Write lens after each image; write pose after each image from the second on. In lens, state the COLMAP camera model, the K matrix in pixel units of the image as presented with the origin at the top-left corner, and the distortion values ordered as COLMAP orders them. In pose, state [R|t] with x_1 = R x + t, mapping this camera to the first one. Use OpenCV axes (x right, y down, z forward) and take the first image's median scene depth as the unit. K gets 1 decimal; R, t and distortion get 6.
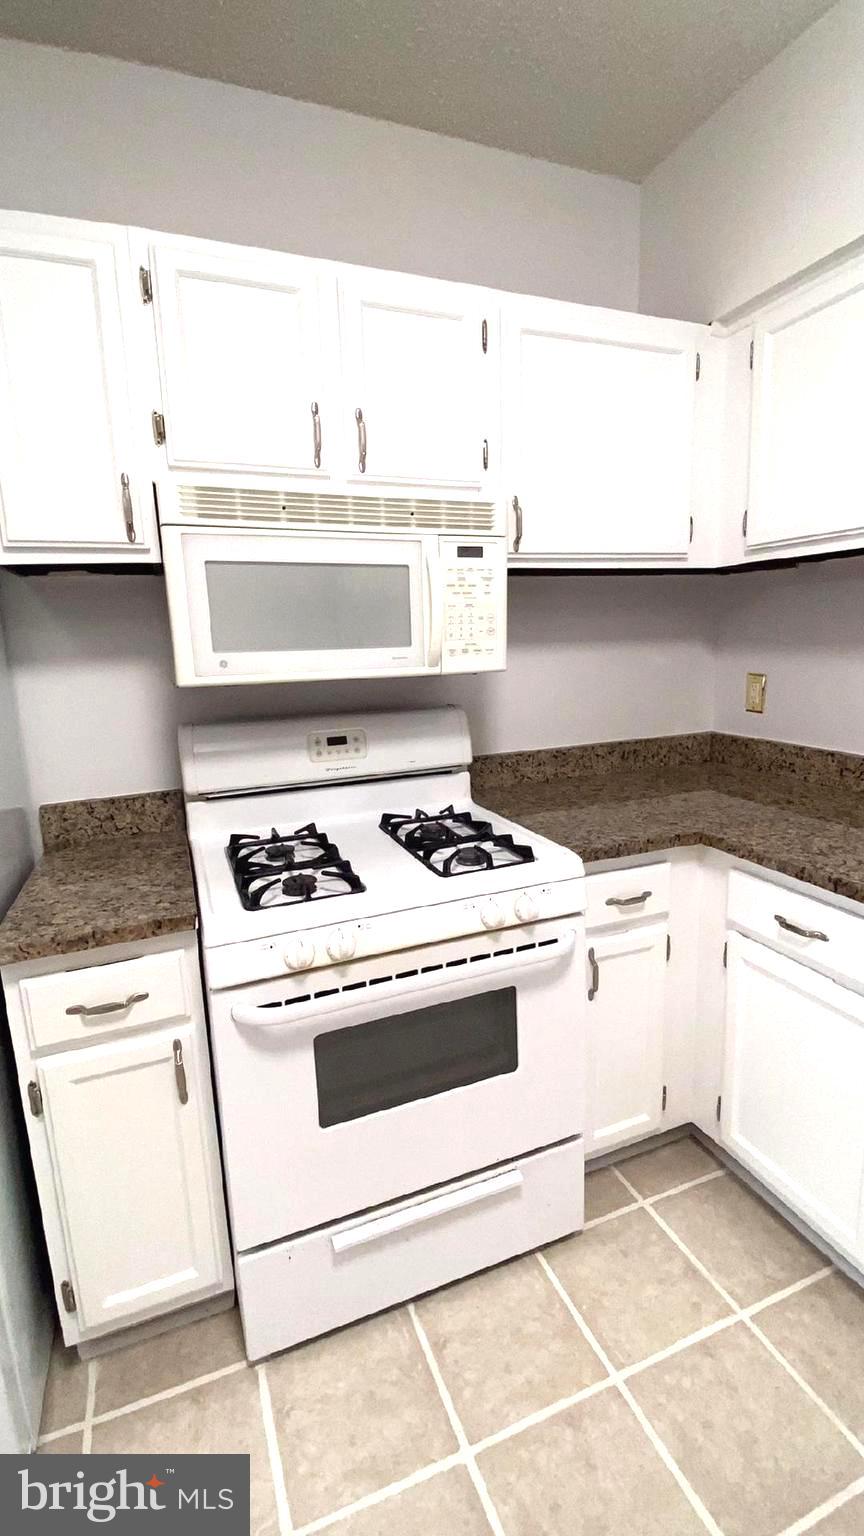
lens RADIAL K [[668.7, 0, 432.8], [0, 668.7, 763.4], [0, 0, 1]] dist [0.017568, -0.018195]
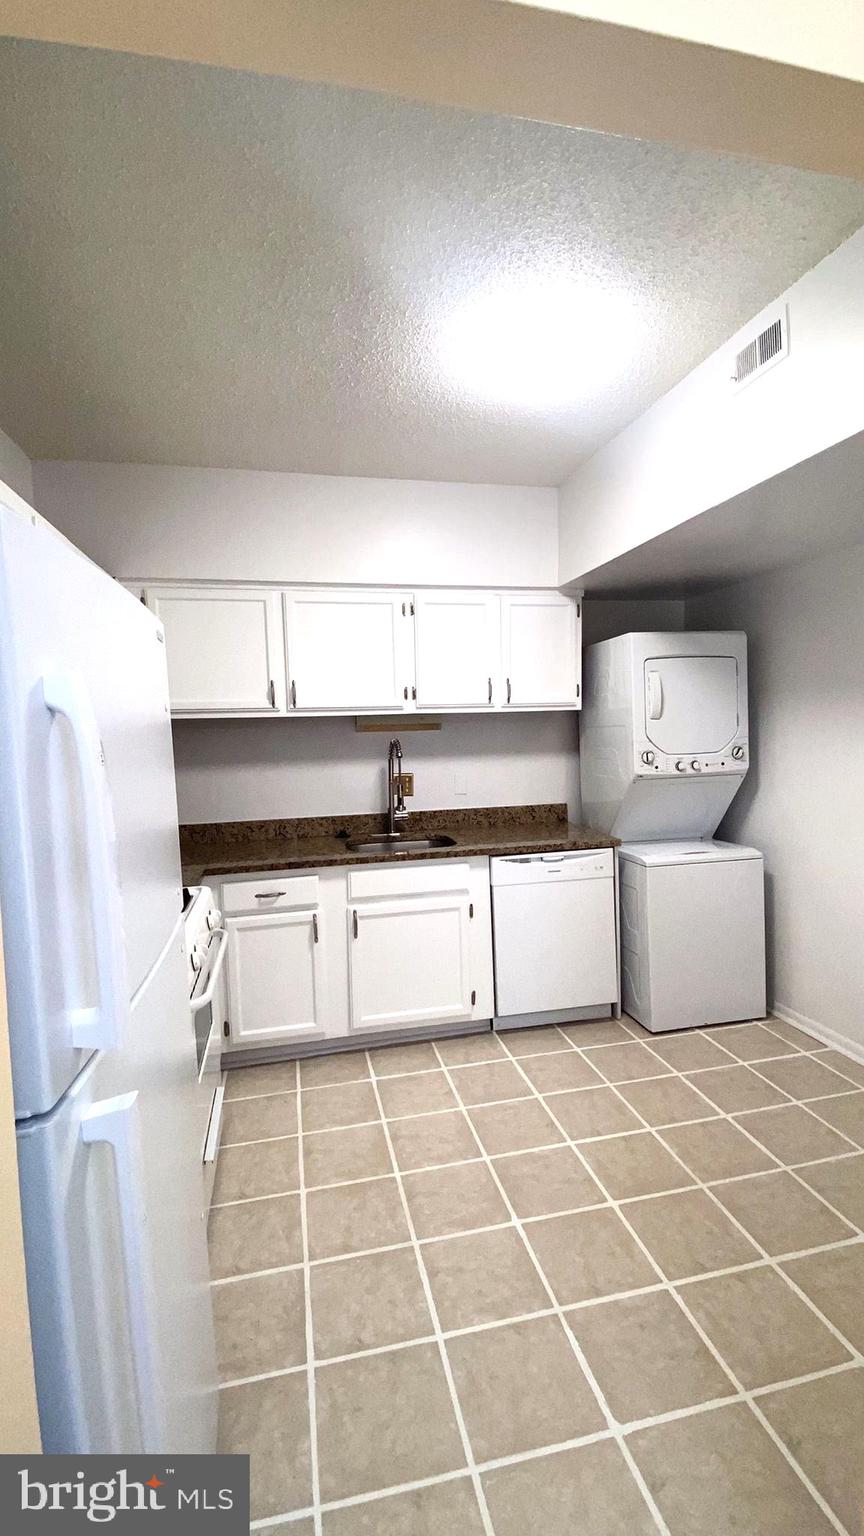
lens RADIAL K [[671.8, 0, 434.2], [0, 671.8, 760.4], [0, 0, 1]] dist [0.046252, -0.035768]
pose [[0.157407, -0.023399, 0.987257, -1.280943], [0.207894, 0.978101, -0.009964, -0.035891], [-0.965403, 0.206813, 0.158825, 0.068823]]
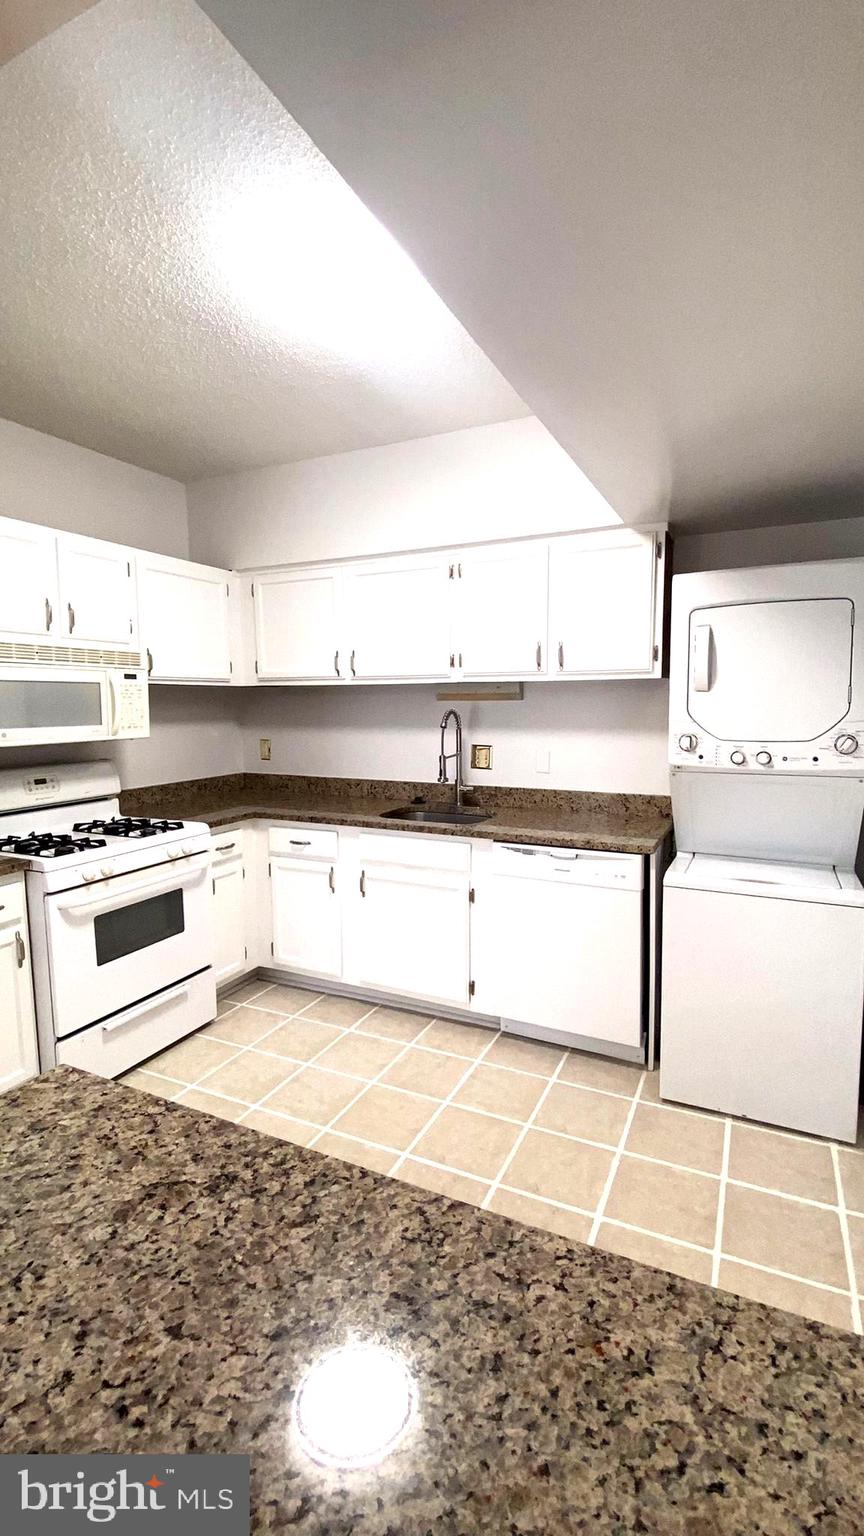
lens RADIAL K [[671.8, 0, 434.2], [0, 671.8, 760.4], [0, 0, 1]] dist [0.046252, -0.035768]
pose [[0.739530, -0.033398, 0.672294, -0.612213], [0.110162, 0.991307, -0.071934, 0.156871], [-0.664048, 0.127259, 0.736781, -0.978799]]
